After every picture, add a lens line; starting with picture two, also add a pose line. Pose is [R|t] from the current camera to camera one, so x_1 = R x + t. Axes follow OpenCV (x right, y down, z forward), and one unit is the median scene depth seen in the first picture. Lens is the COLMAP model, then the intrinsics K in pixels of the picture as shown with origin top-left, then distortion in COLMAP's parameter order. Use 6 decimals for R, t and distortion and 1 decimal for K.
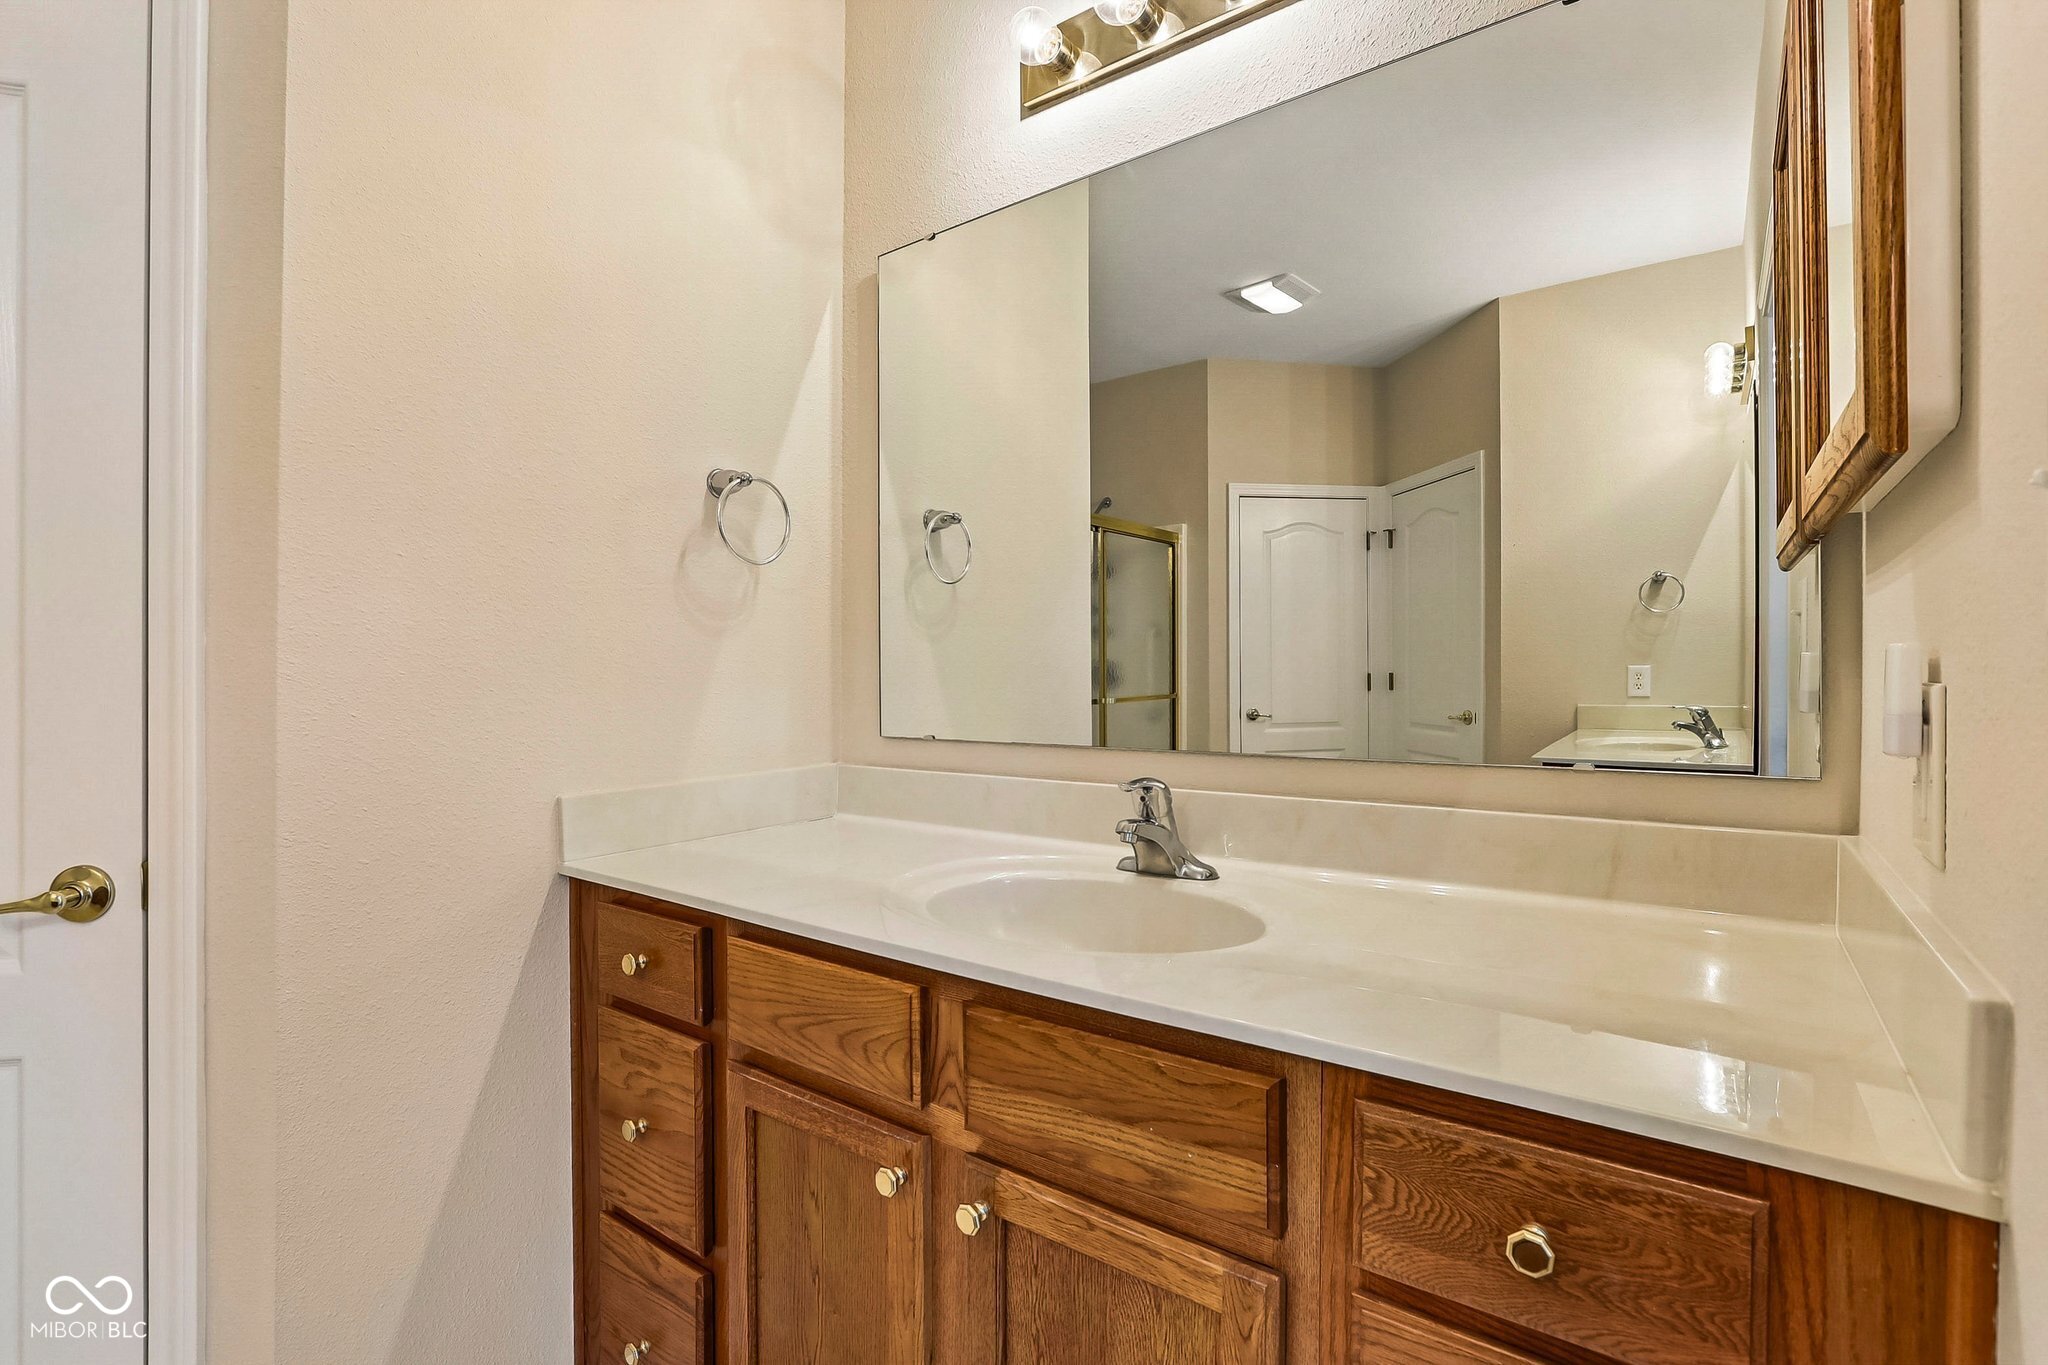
lens RADIAL K [[934.8, 0, 1044.8], [0, 934.8, 684.3], [0, 0, 1]] dist [-0.032620, 0.007330]
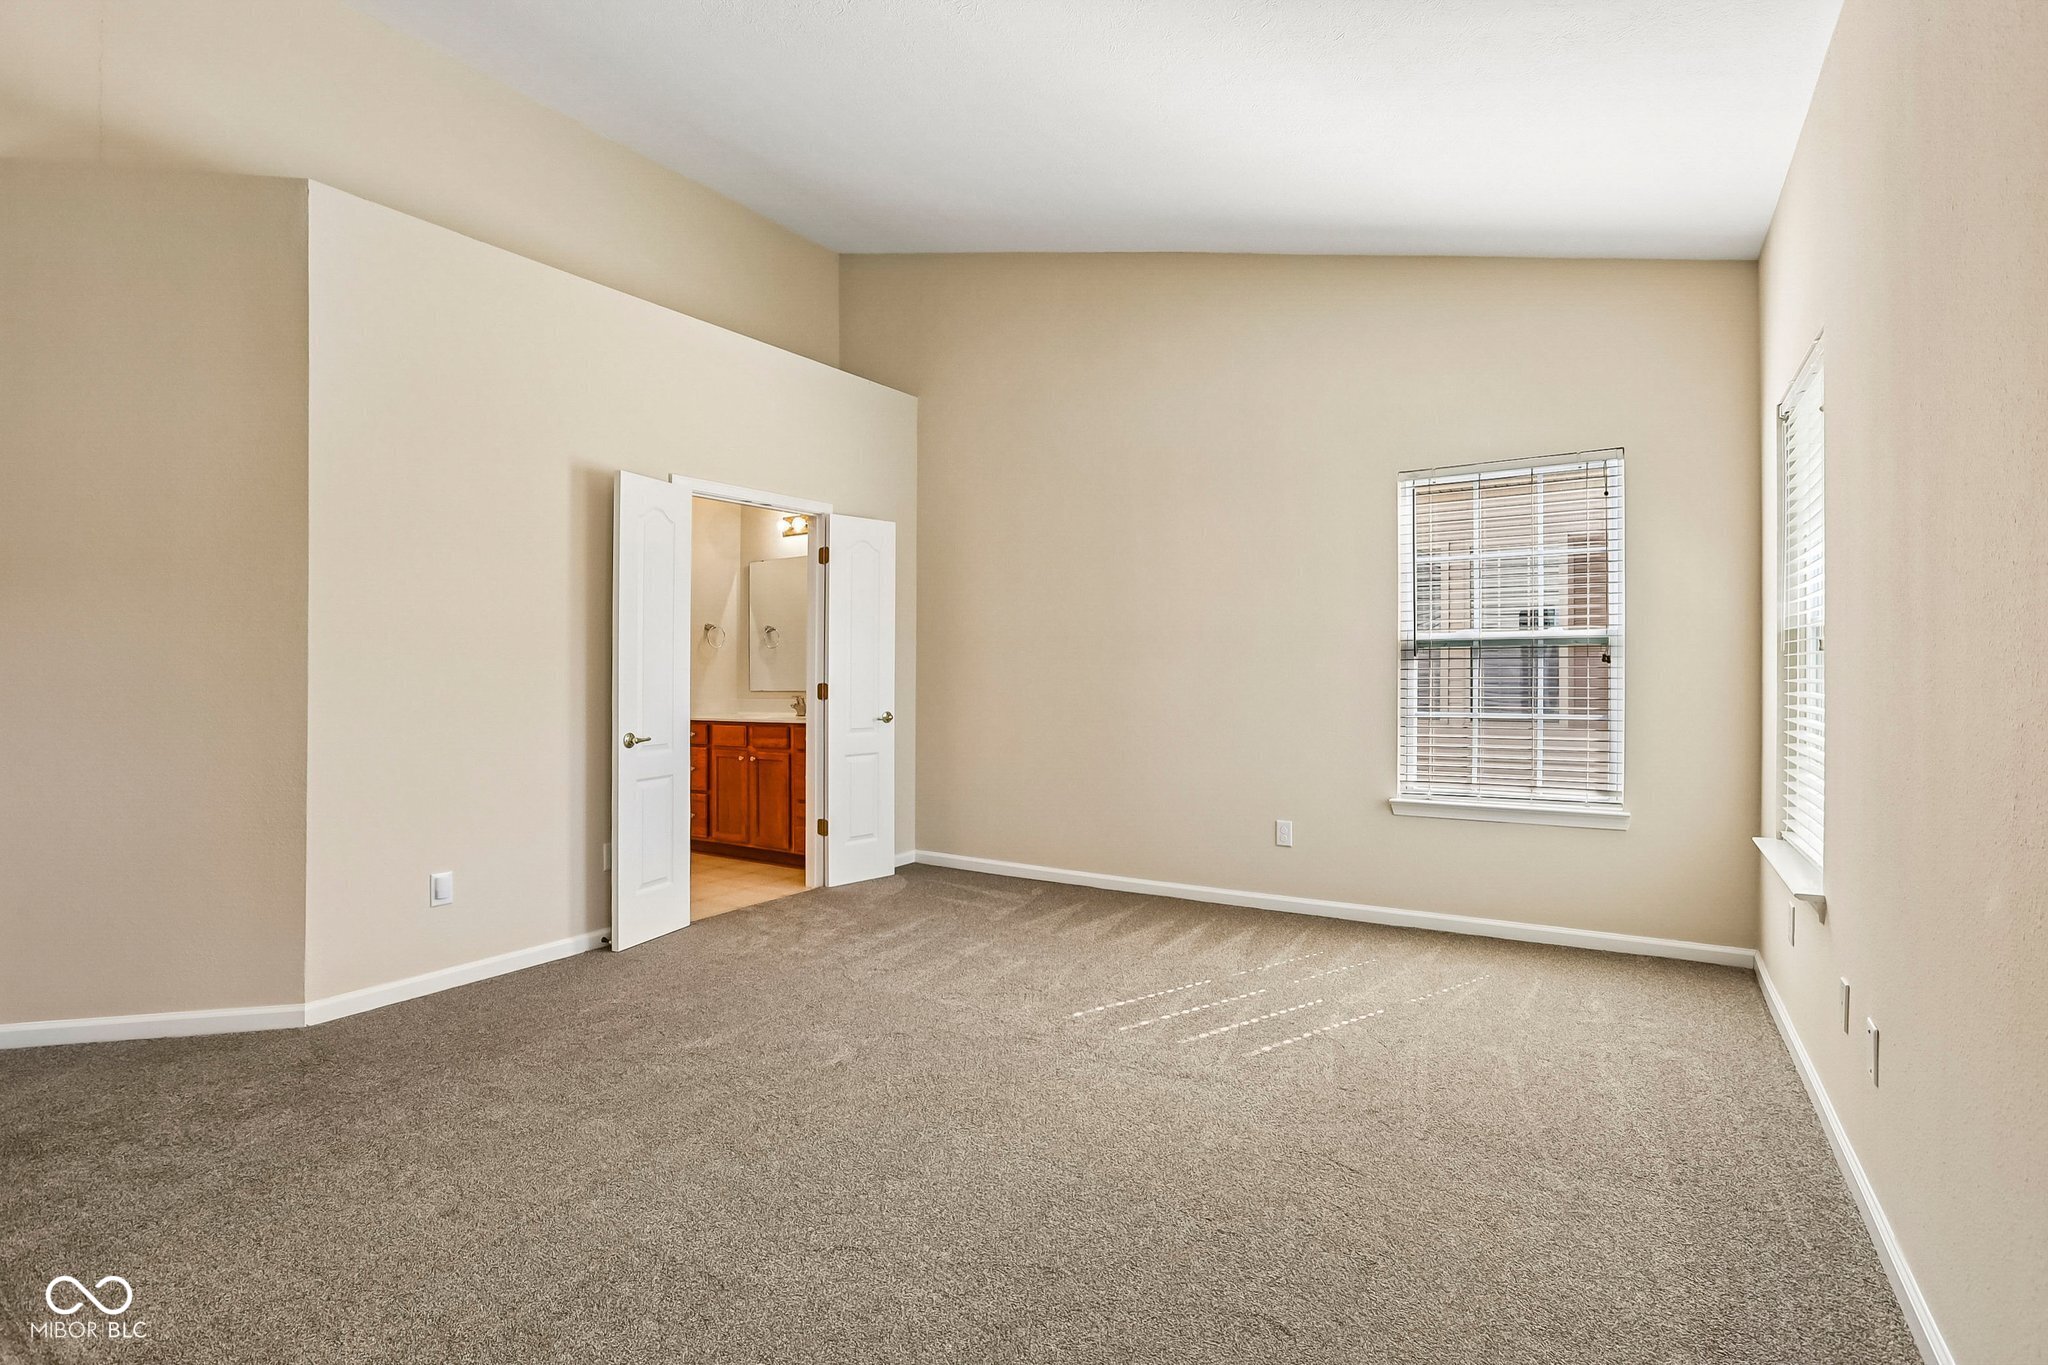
lens RADIAL K [[934.8, 0, 1023.9], [0, 934.8, 676.6], [0, 0, 1]] dist [-0.032620, 0.007330]
pose [[0.998440, 0.007136, 0.055375, 0.668481], [-0.006991, 0.999972, -0.002806, -0.000686], [-0.055393, 0.002414, 0.998462, -2.601805]]
